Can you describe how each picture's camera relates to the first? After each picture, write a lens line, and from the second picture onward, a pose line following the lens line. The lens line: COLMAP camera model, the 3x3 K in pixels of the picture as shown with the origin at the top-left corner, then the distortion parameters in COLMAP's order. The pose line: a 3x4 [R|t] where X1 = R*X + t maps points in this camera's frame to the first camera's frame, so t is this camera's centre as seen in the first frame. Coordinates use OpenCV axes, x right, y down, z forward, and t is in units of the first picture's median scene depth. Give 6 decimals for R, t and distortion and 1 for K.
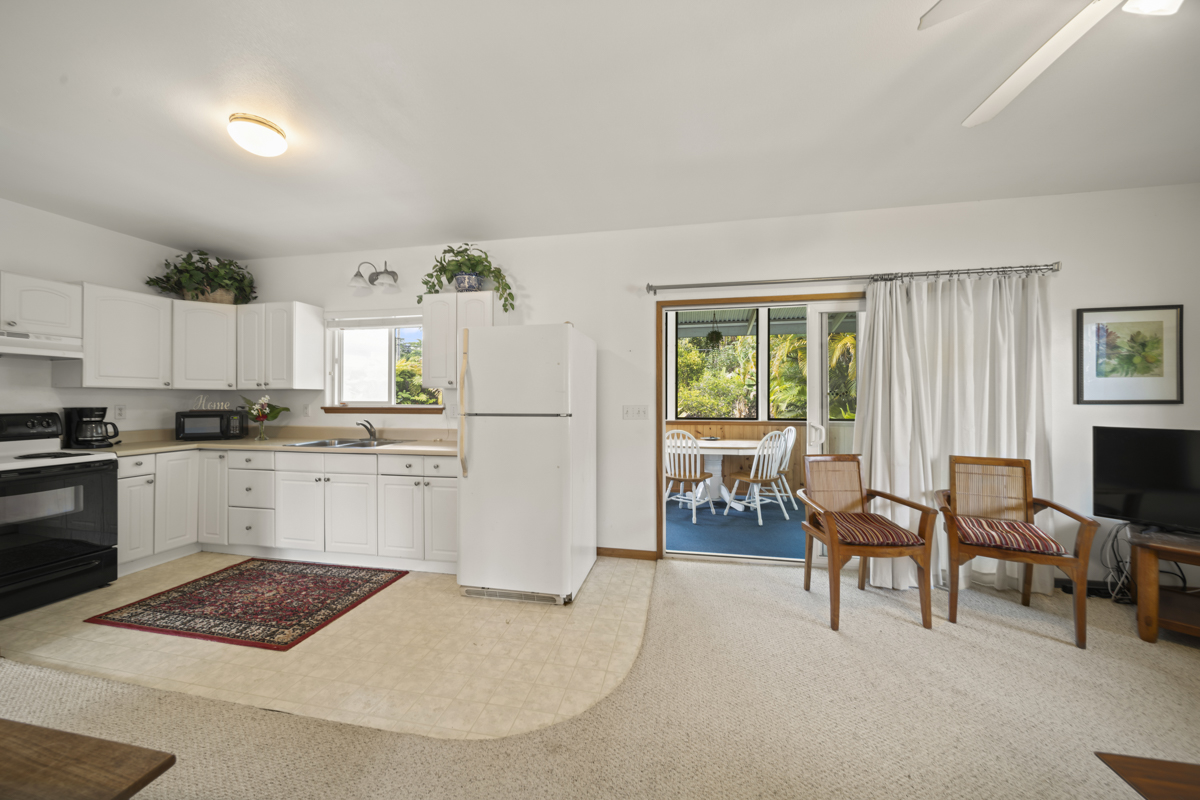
lens RADIAL K [[424.8, 0, 597.8], [0, 424.8, 397.4], [0, 0, 1]] dist [-0.000303, -0.001266]
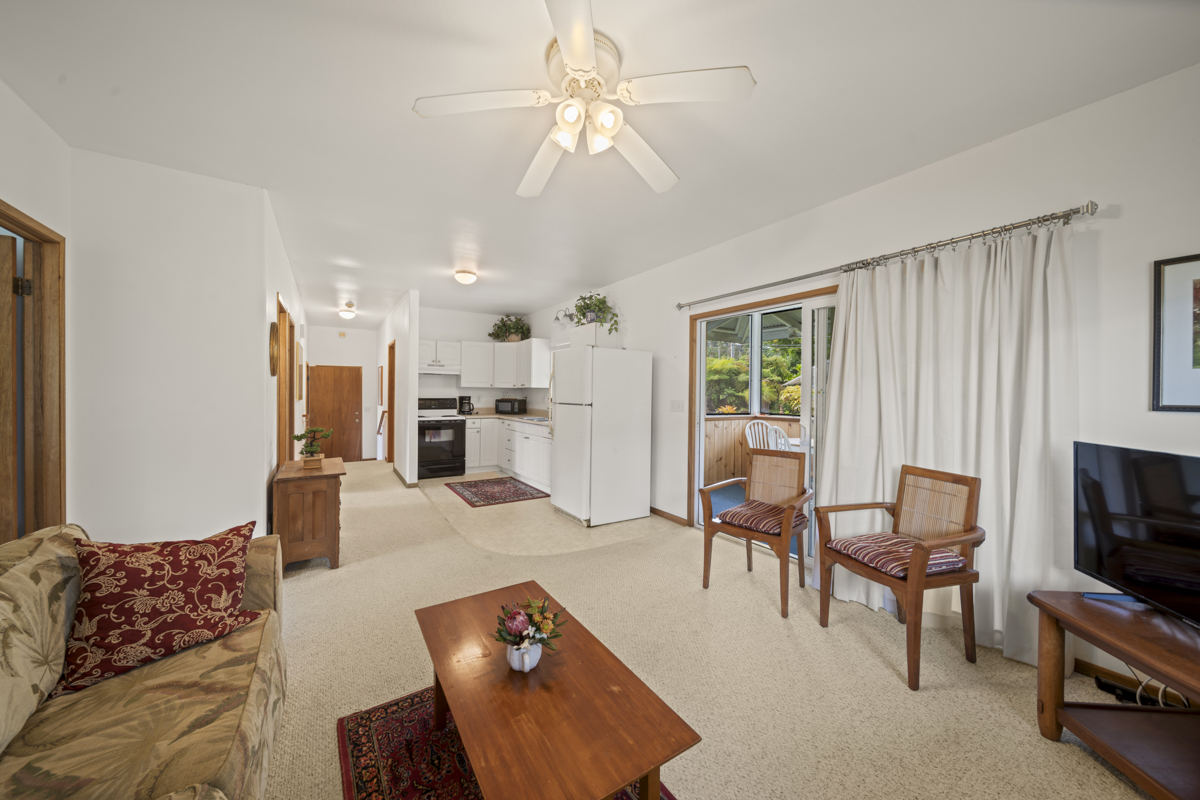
lens RADIAL K [[424.8, 0, 597.1], [0, 424.8, 398.0], [0, 0, 1]] dist [-0.000303, -0.001266]
pose [[0.692615, 0.016348, -0.721123, 0.900284], [-0.009008, 0.999861, 0.014015, -0.004457], [0.721252, -0.003211, 0.692666, -0.040773]]
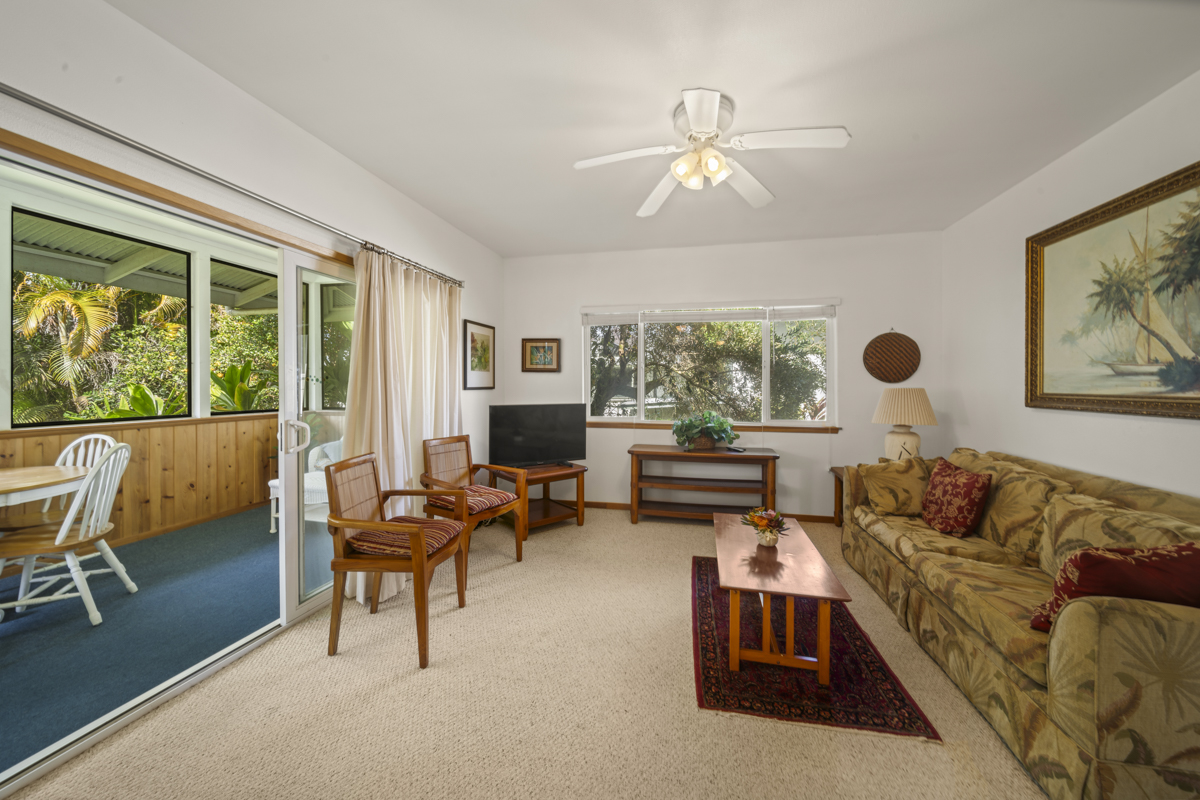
lens RADIAL K [[424.8, 0, 608.1], [0, 424.8, 388.3], [0, 0, 1]] dist [-0.000303, -0.001266]
pose [[0.003623, -0.007562, 0.999965, -0.195147], [-0.002709, 0.999968, 0.007572, -0.000777], [-0.999990, -0.002736, 0.003602, 0.479530]]
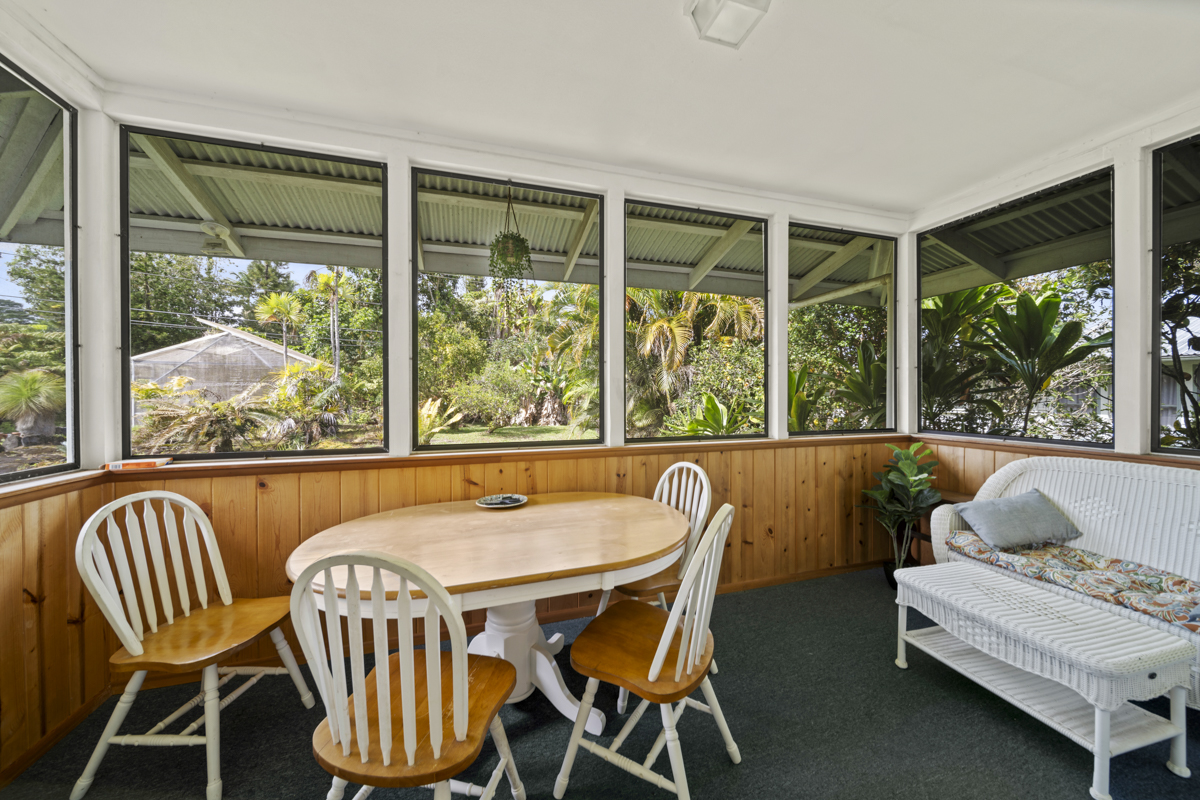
lens RADIAL K [[424.8, 0, 601.9], [0, 424.8, 392.5], [0, 0, 1]] dist [-0.000303, -0.001266]
pose [[0.872224, -0.004013, 0.489090, 0.270641], [0.004629, 0.999989, -0.000051, -0.004364], [-0.489085, 0.002308, 0.872233, 1.073181]]
